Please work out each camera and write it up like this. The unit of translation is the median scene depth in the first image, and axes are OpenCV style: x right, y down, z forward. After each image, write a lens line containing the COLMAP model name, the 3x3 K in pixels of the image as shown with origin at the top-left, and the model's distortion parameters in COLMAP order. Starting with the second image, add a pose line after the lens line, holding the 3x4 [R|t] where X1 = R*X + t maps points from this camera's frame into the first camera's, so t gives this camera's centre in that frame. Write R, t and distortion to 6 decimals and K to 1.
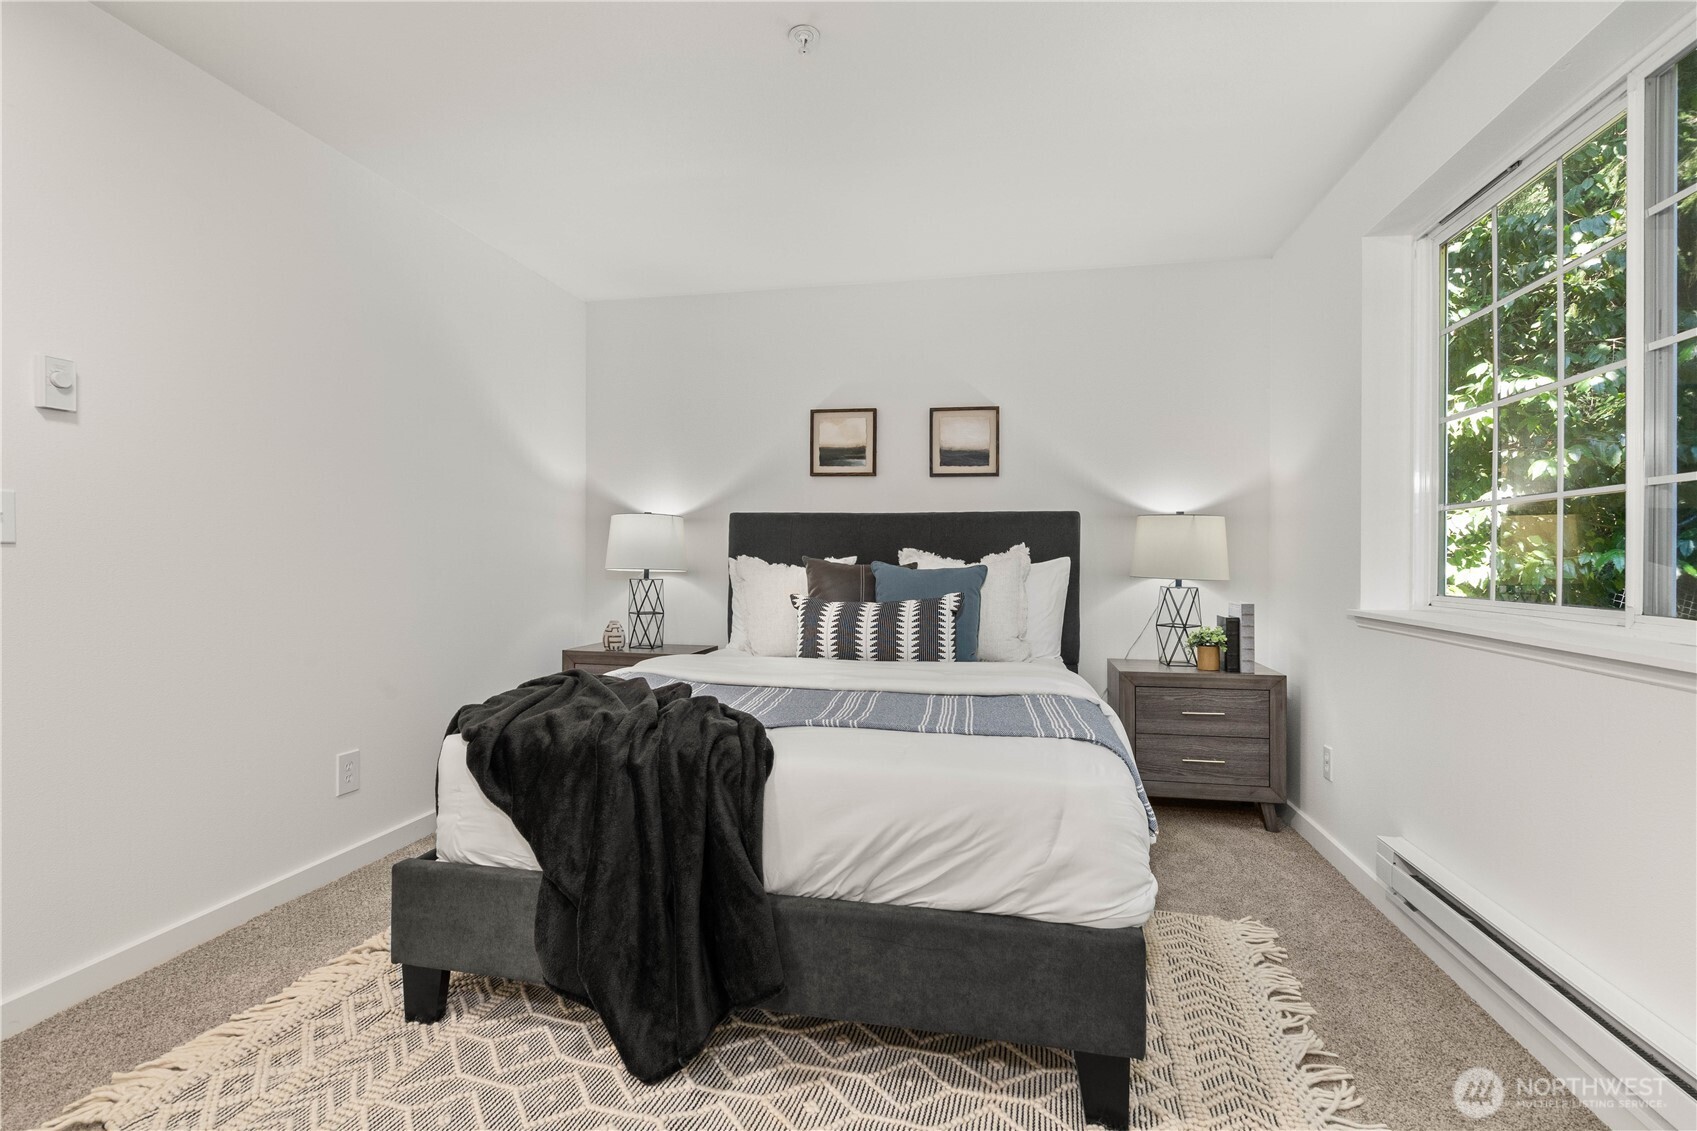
lens RADIAL K [[776.1, 0, 841.4], [0, 776.1, 562.0], [0, 0, 1]] dist [-0.005847, 0.002604]
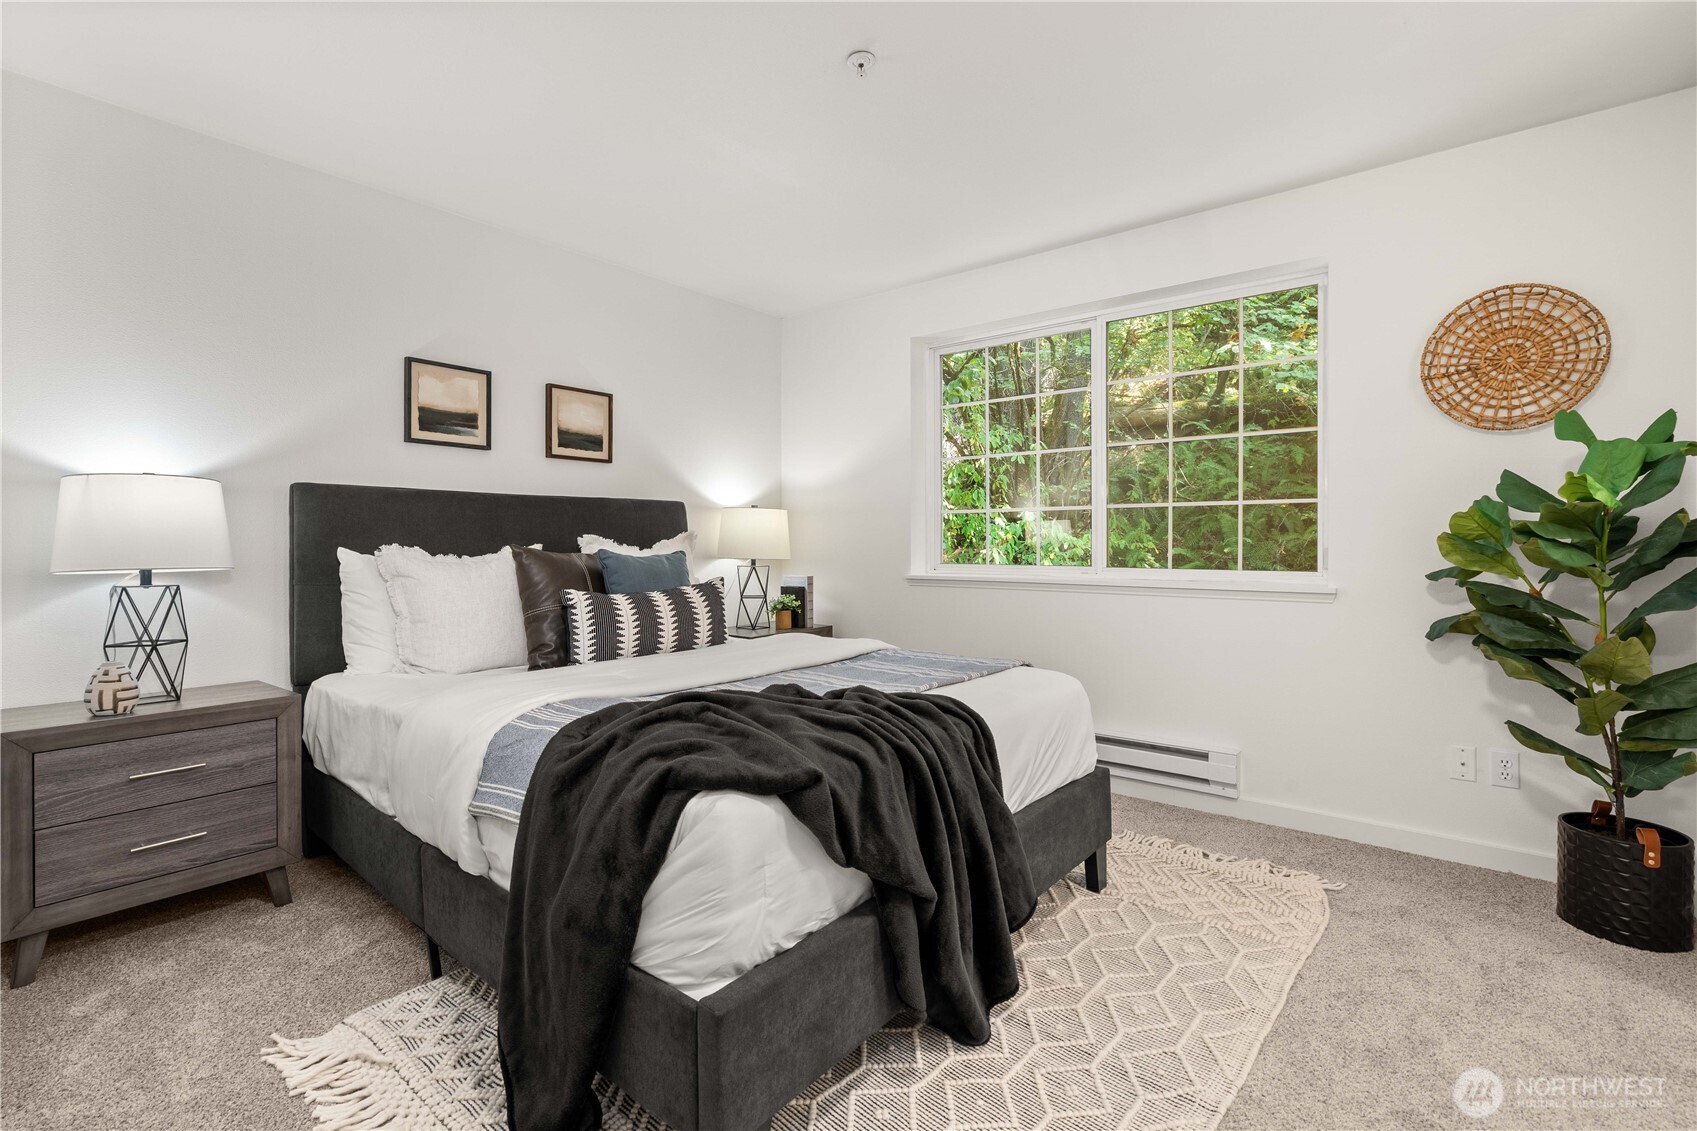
lens RADIAL K [[776.1, 0, 787.7], [0, 776.1, 542.0], [0, 0, 1]] dist [-0.005847, 0.002604]
pose [[0.491600, -0.007804, 0.870786, -0.561758], [0.013846, 0.999903, 0.001145, -0.006322], [-0.870711, 0.011494, 0.491661, 0.305442]]
